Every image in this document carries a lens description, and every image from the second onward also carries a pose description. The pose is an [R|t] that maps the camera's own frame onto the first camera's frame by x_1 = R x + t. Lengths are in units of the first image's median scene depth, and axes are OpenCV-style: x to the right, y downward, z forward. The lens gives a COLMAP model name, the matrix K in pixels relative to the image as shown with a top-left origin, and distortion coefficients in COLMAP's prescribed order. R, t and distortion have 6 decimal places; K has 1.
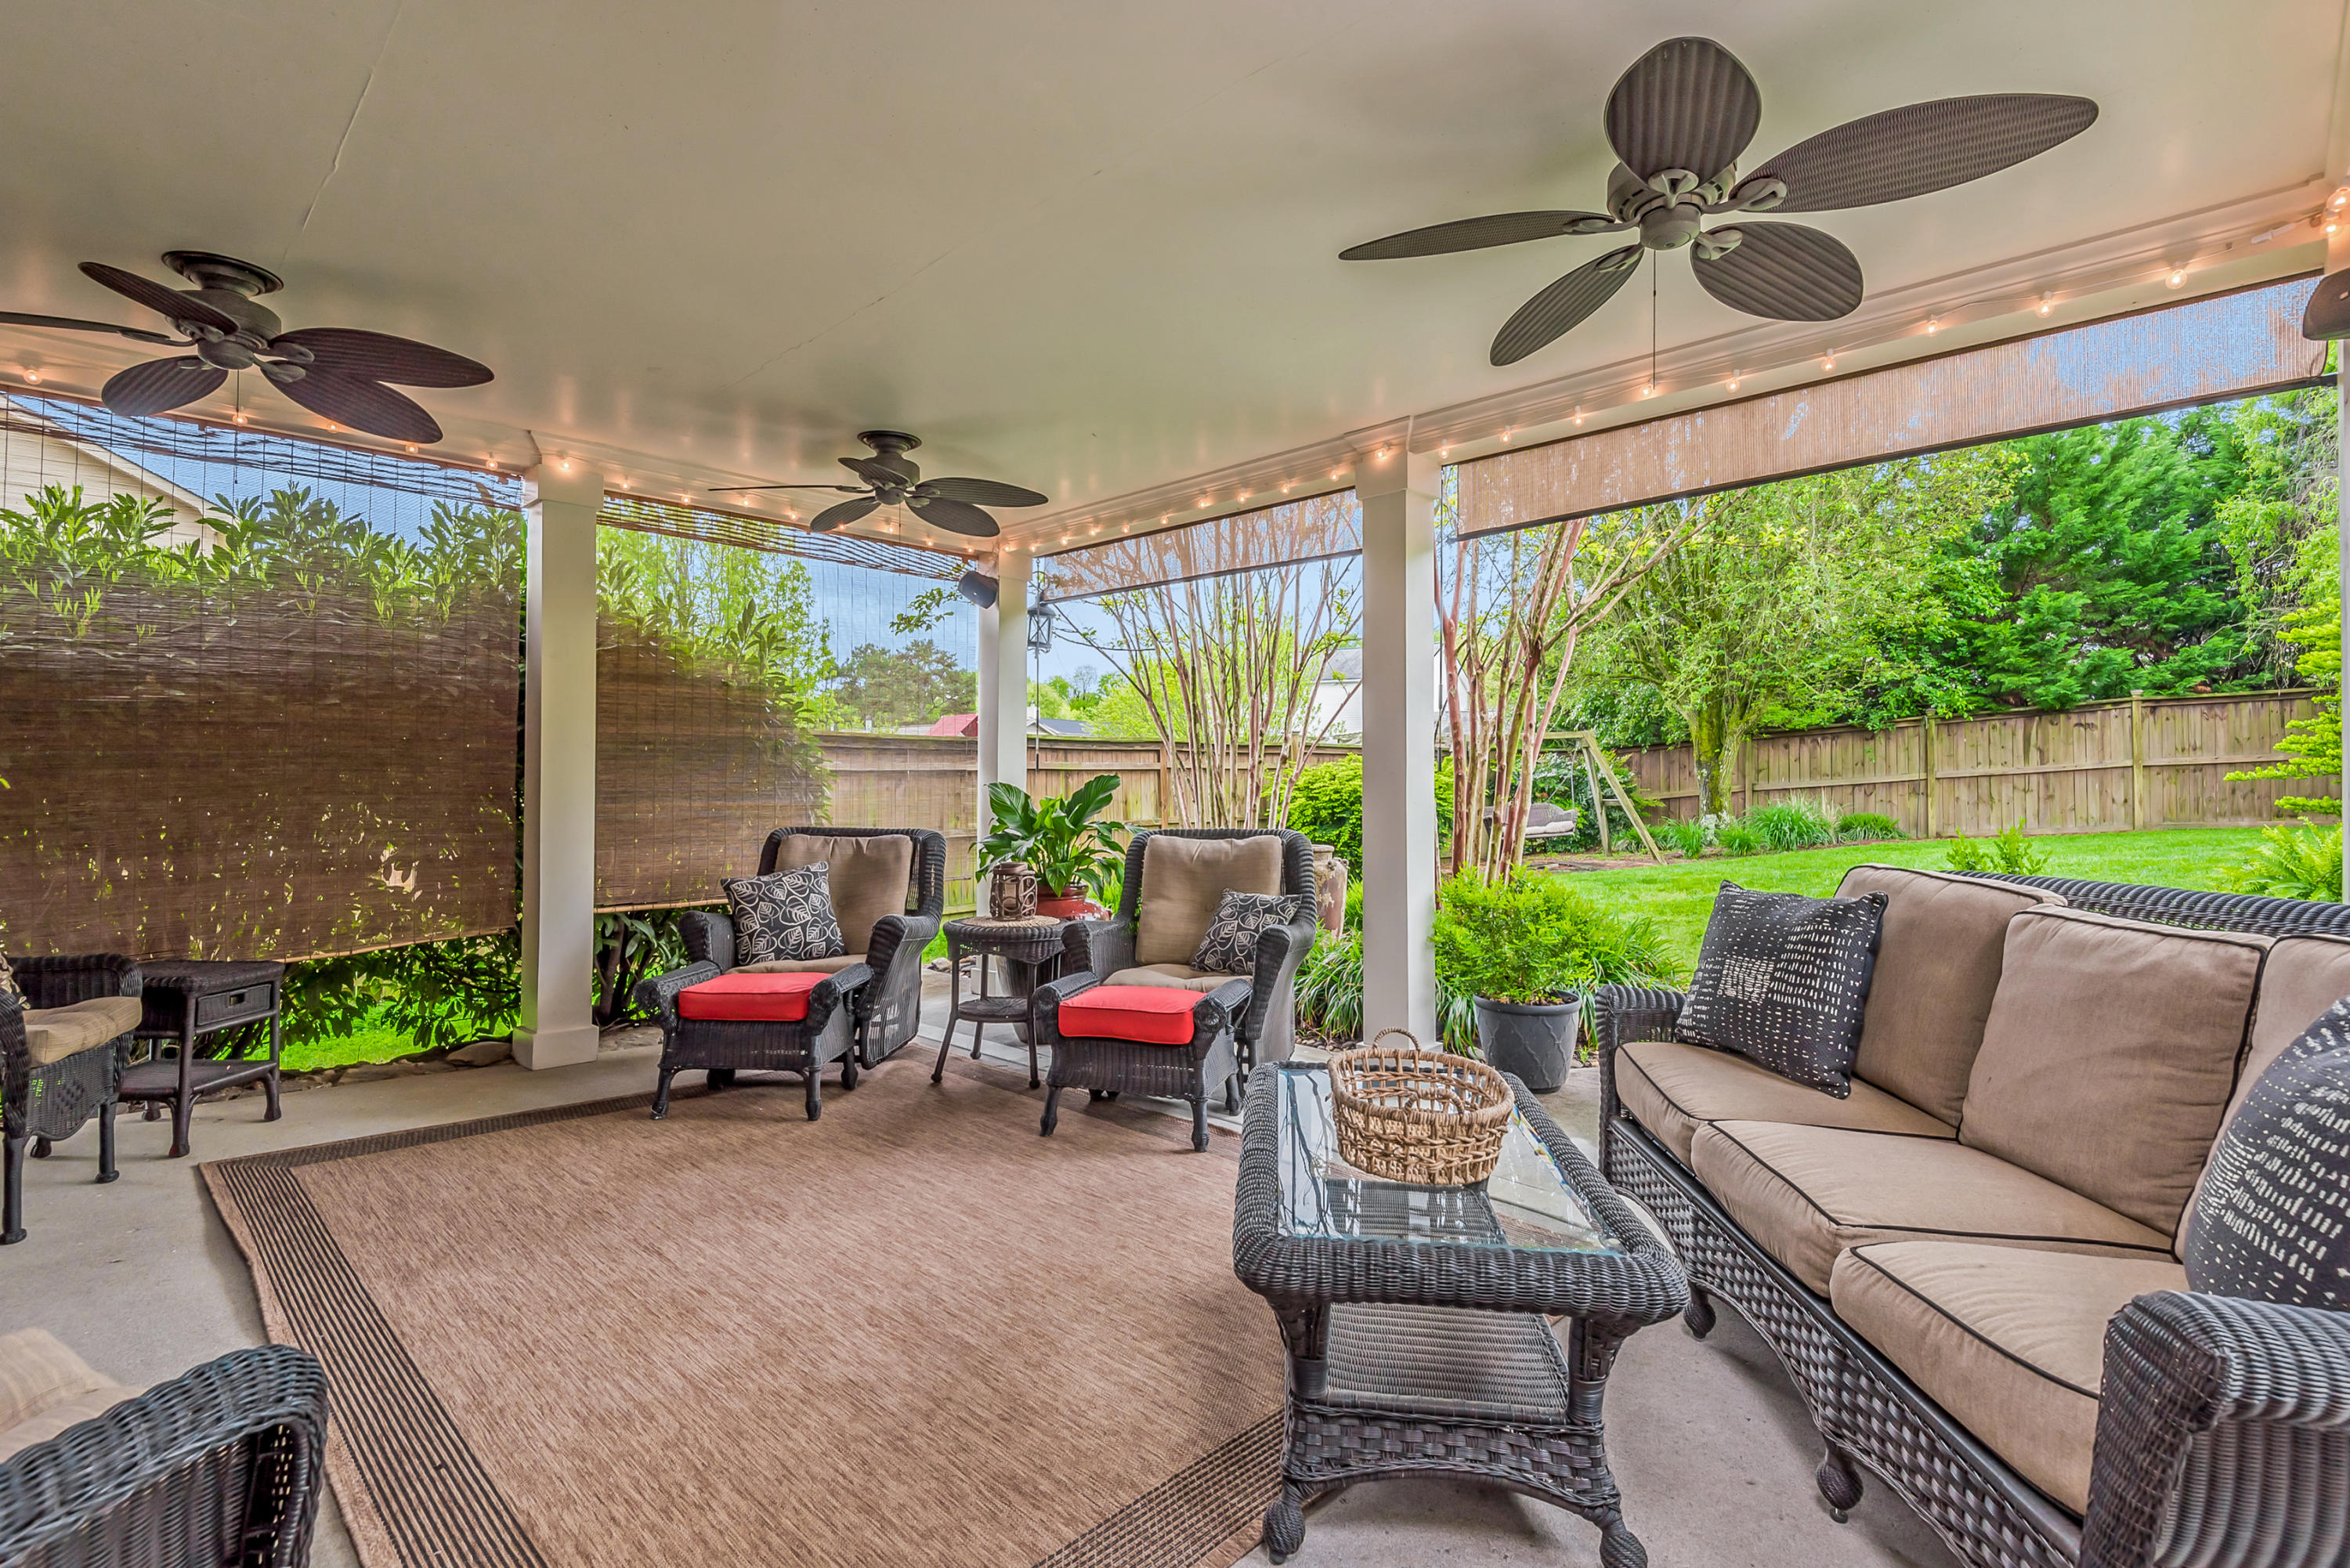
lens RADIAL K [[1120.9, 0, 1173.5], [0, 1120.9, 810.3], [0, 0, 1]] dist [0.000567, -0.000585]
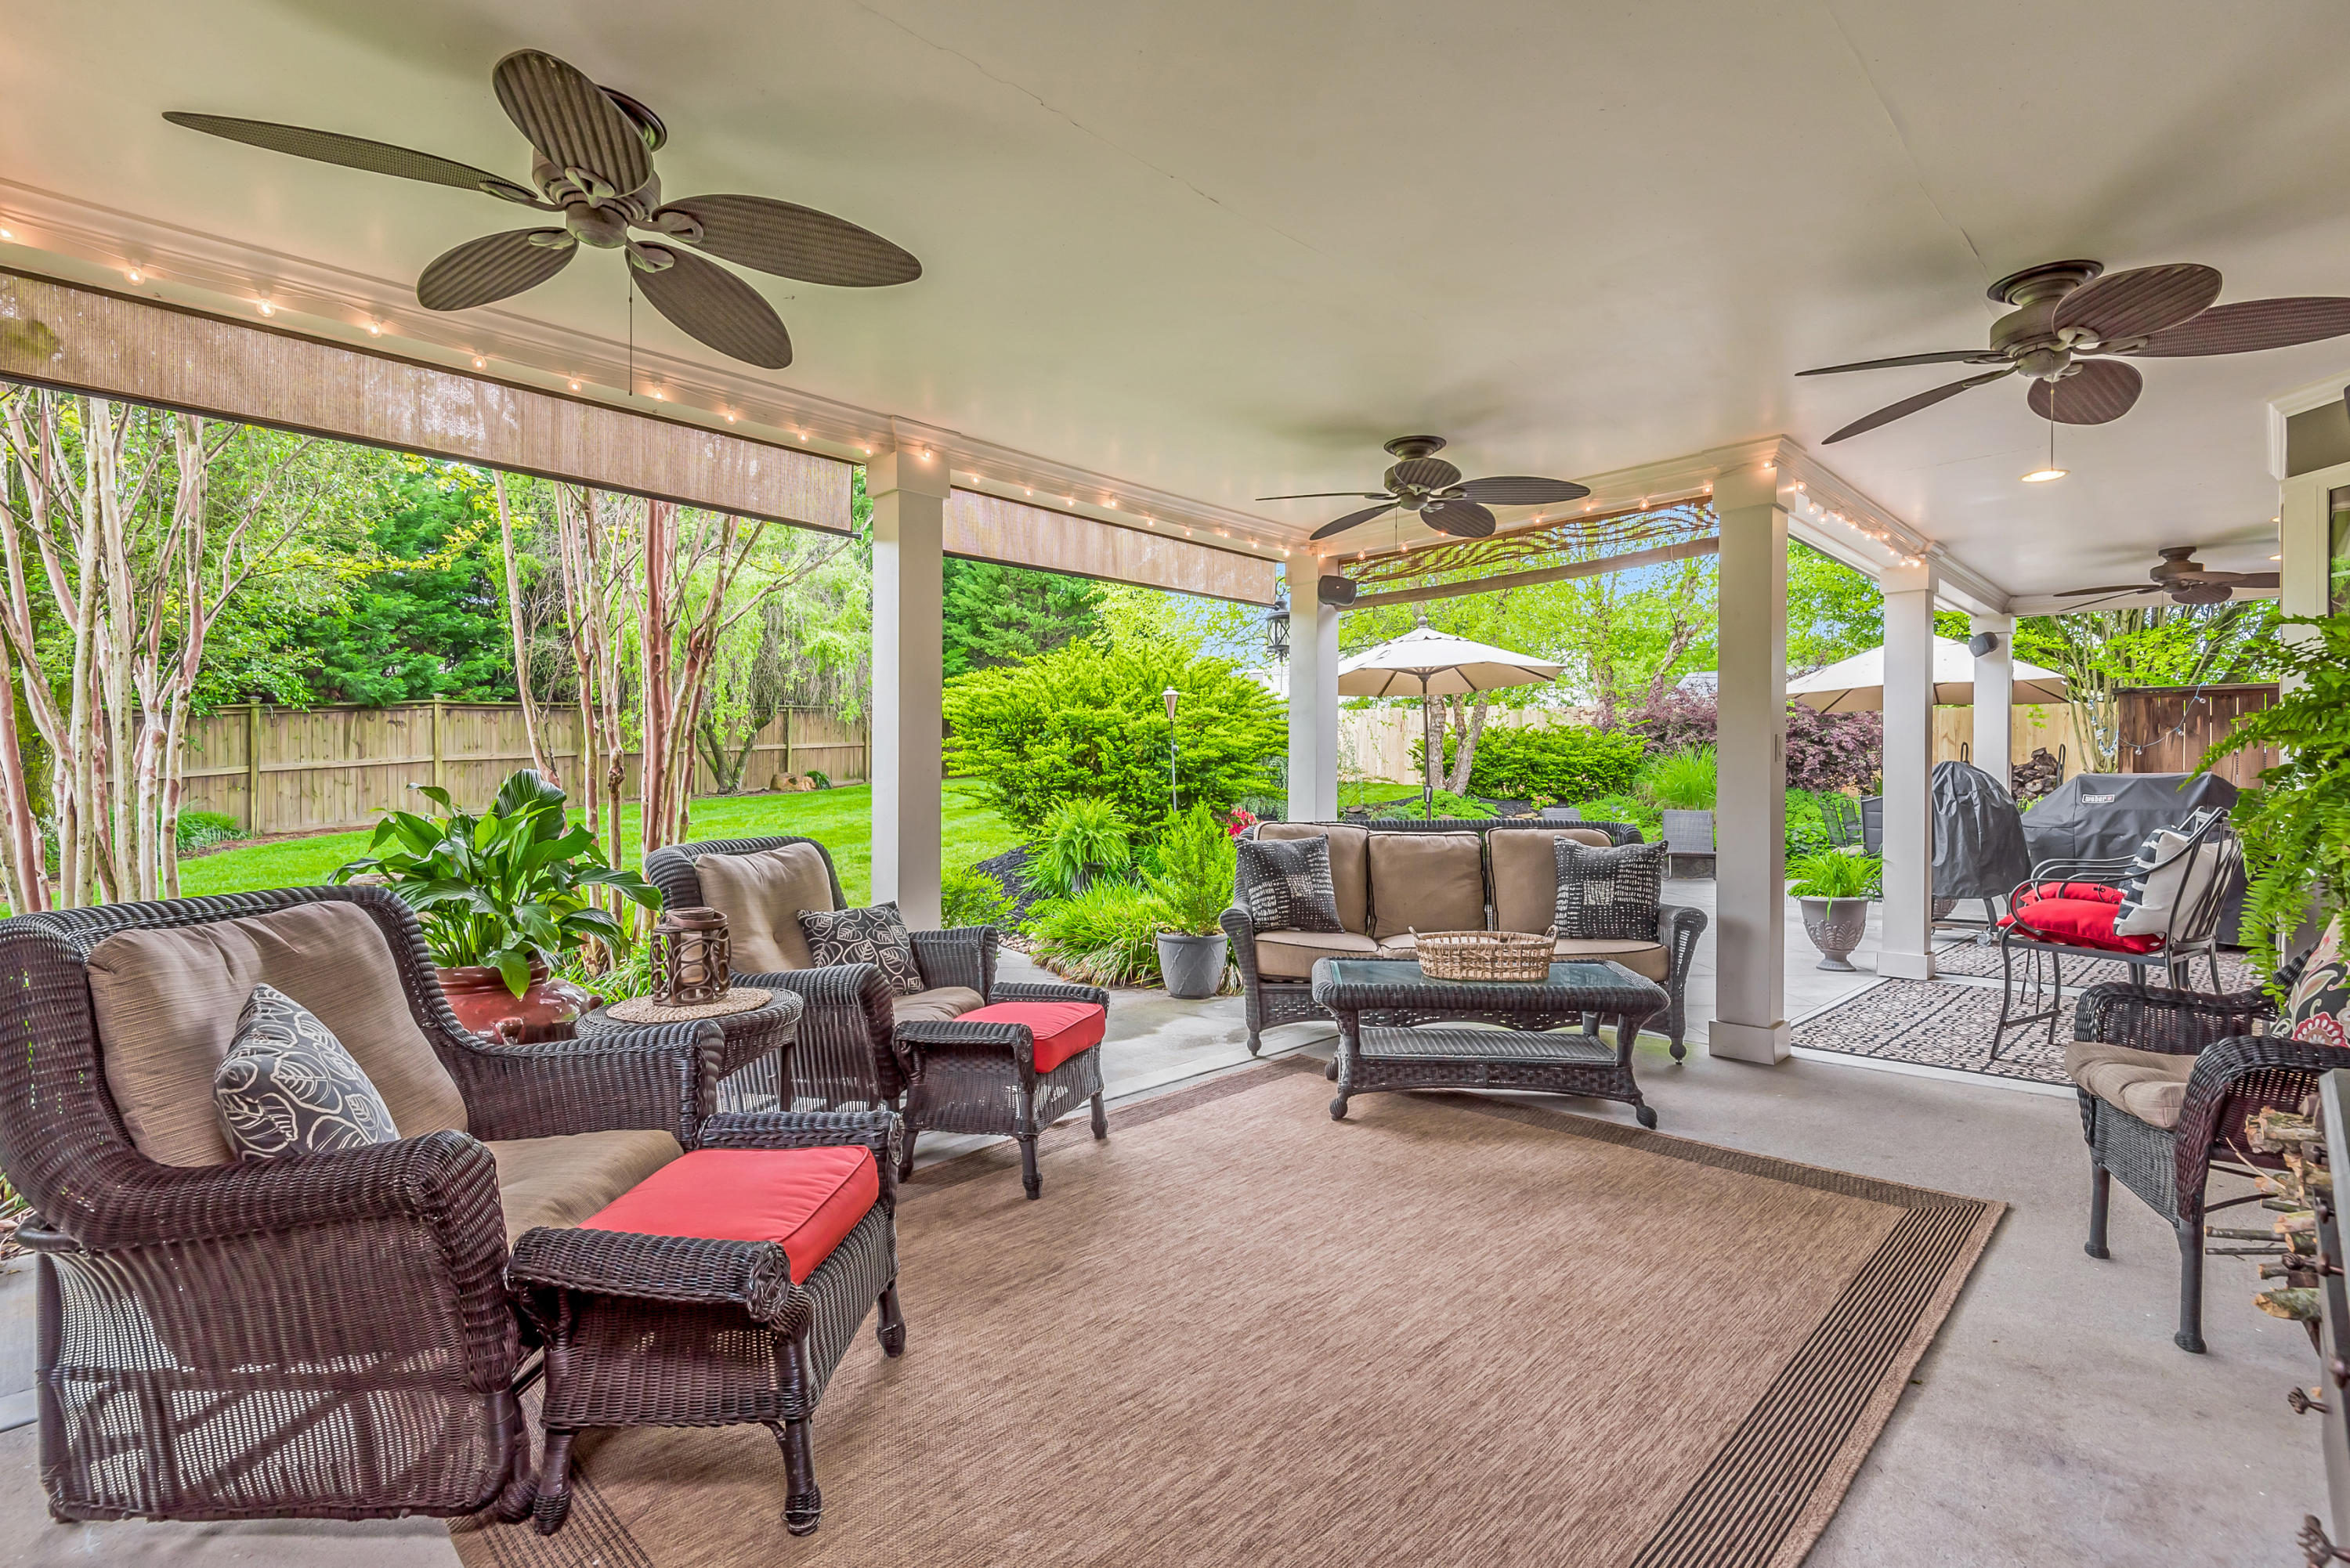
lens RADIAL K [[1111.6, 0, 1199.7], [0, 1111.6, 780.0], [0, 0, 1]] dist [-0.000518, -0.000306]
pose [[-0.016275, -0.009345, 0.999824, -0.275528], [0.029583, 0.999514, 0.009824, -0.008590], [-0.999430, 0.029737, -0.015990, 0.253369]]
